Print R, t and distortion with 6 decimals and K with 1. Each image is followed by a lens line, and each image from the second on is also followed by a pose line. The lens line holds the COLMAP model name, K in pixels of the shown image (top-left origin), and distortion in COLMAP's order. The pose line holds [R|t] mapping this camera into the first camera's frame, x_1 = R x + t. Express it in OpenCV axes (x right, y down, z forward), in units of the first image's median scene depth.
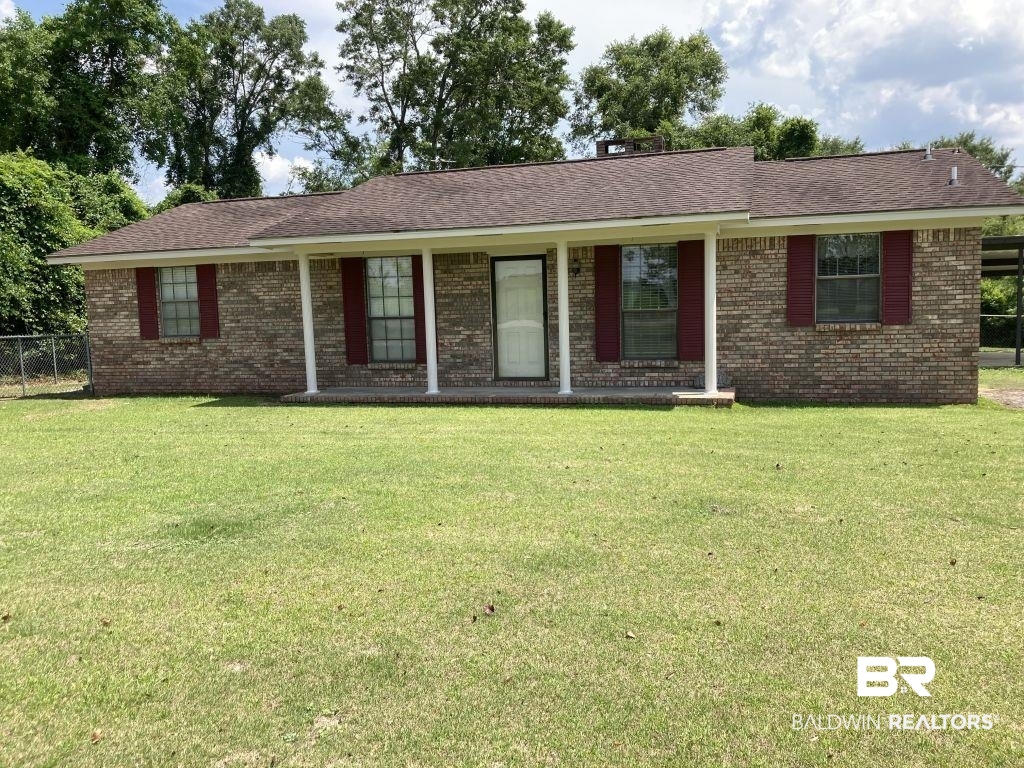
lens RADIAL K [[816.4, 0, 512.0], [0, 816.4, 384.0], [0, 0, 1]] dist [0.022059, -0.017130]
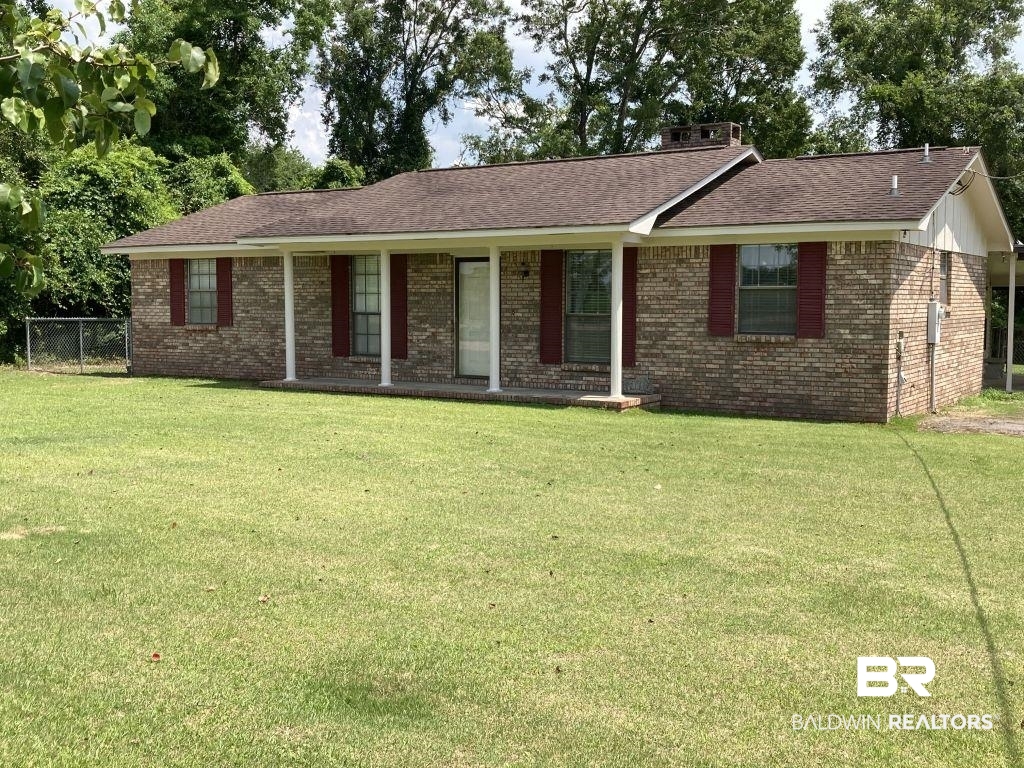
lens RADIAL K [[1099.4, 0, 512.0], [0, 1099.4, 384.0], [0, 0, 1]] dist [0.113955, -0.331107]
pose [[0.960999, 0.053135, -0.271398, 0.395614], [-0.059290, 0.998135, -0.014525, 0.018013], [0.270120, 0.030050, 0.962358, -0.291842]]
